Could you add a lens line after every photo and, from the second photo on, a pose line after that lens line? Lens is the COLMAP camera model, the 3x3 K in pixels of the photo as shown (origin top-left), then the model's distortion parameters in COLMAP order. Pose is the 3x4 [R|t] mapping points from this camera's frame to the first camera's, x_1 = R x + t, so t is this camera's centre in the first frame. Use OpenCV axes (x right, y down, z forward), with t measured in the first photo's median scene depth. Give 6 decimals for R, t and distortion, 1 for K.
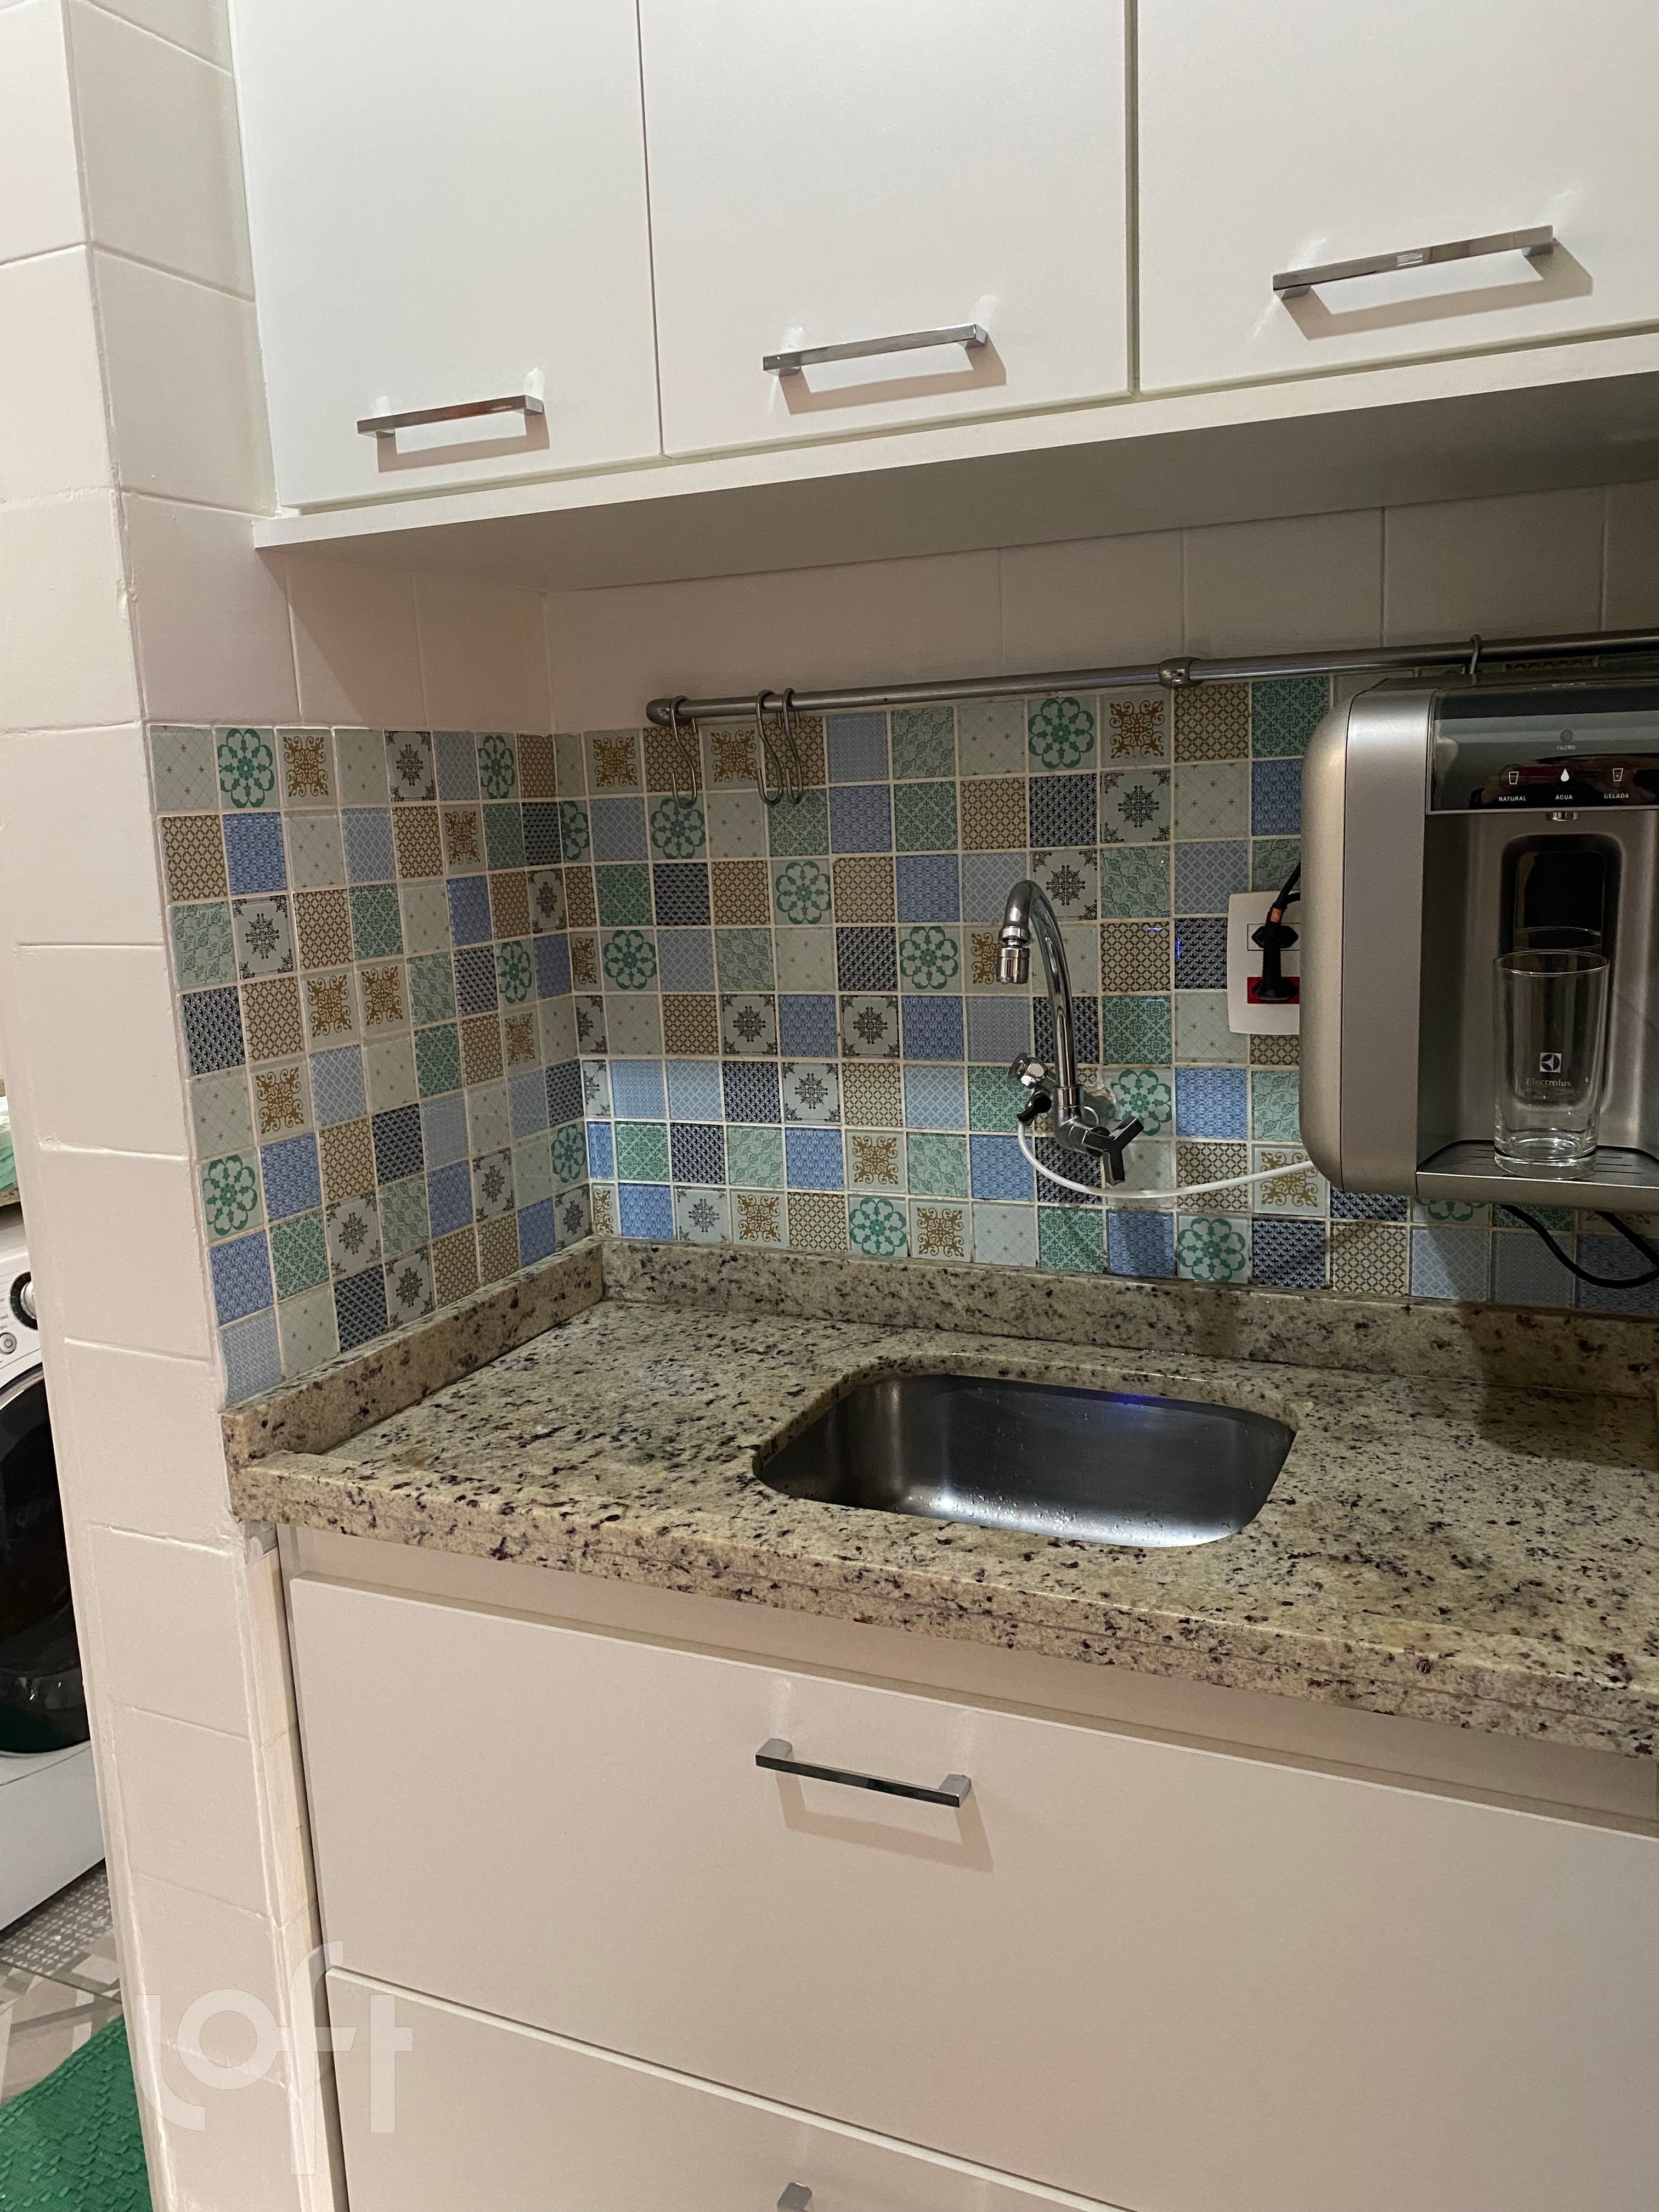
lens RADIAL K [[1712.2, 0, 836.4], [0, 1712.2, 1112.6], [0, 0, 1]] dist [0.032024, -0.026227]
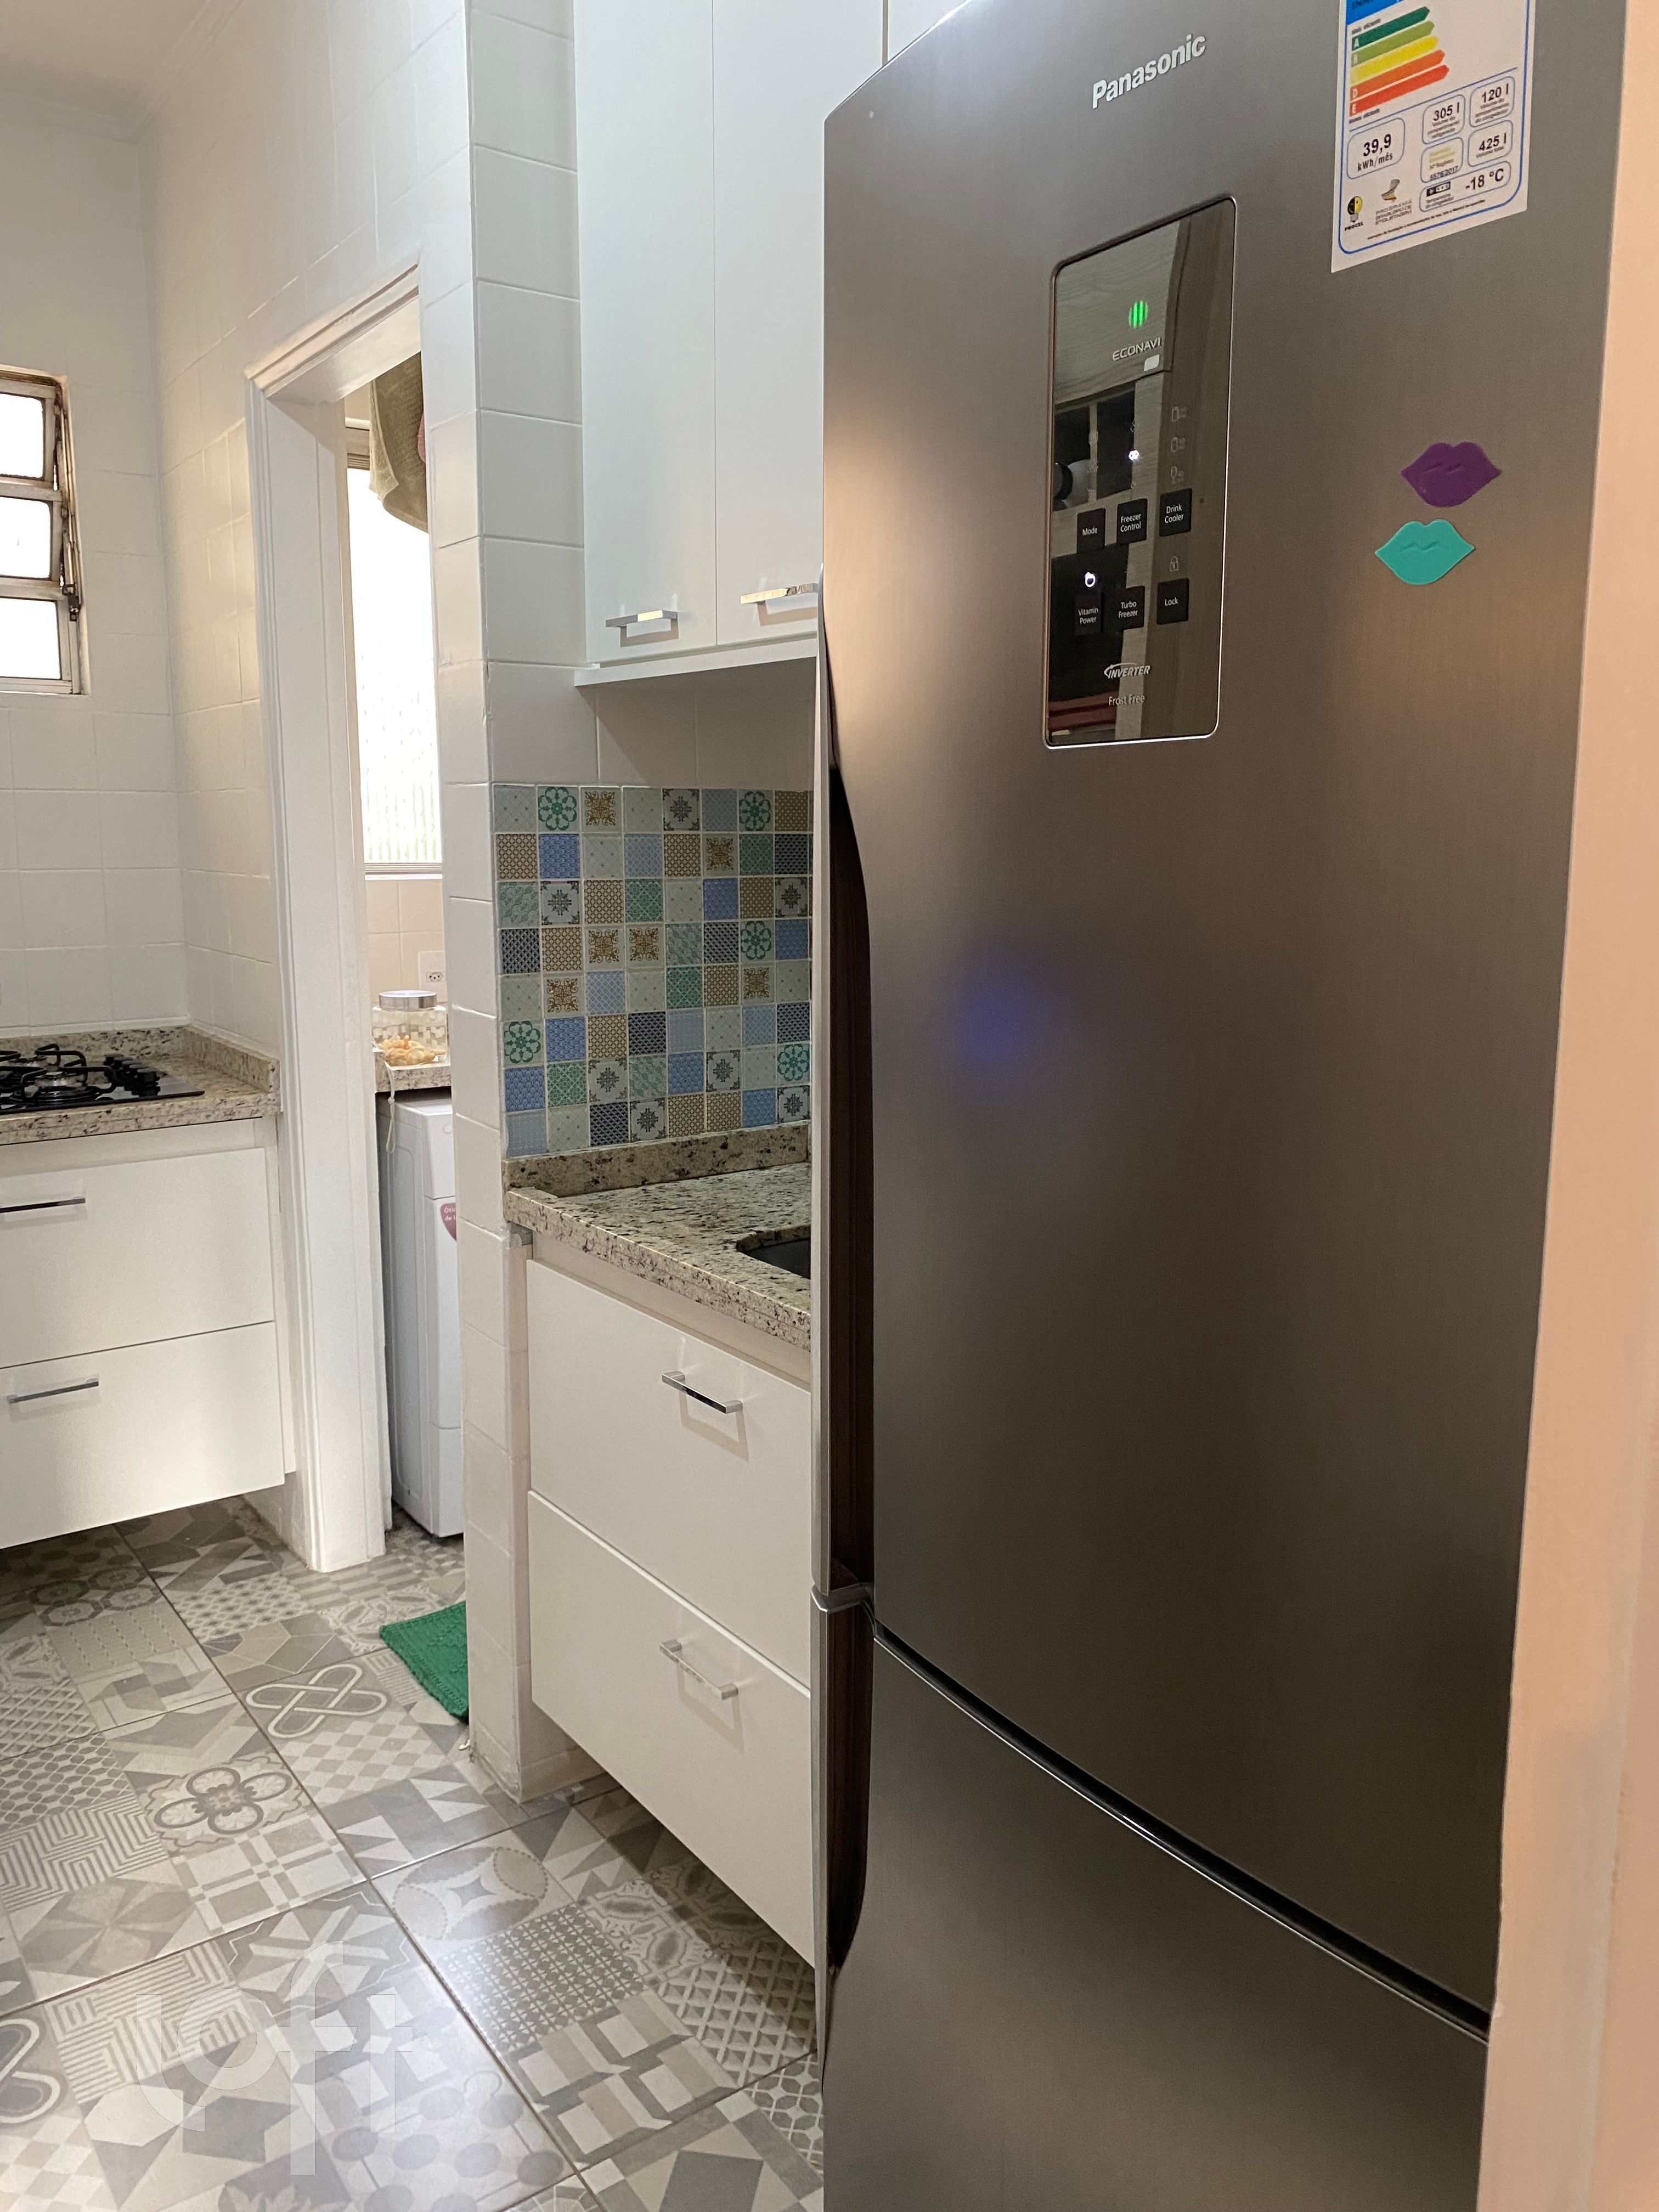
lens RADIAL K [[1703.5, 0, 829.2], [0, 1703.5, 1110.0], [0, 0, 1]] dist [0.149118, -0.002459]
pose [[0.861640, 0.130164, -0.490544, 0.786094], [-0.133141, 0.990672, 0.029009, 0.021876], [0.489744, 0.040317, 0.870934, -0.398103]]
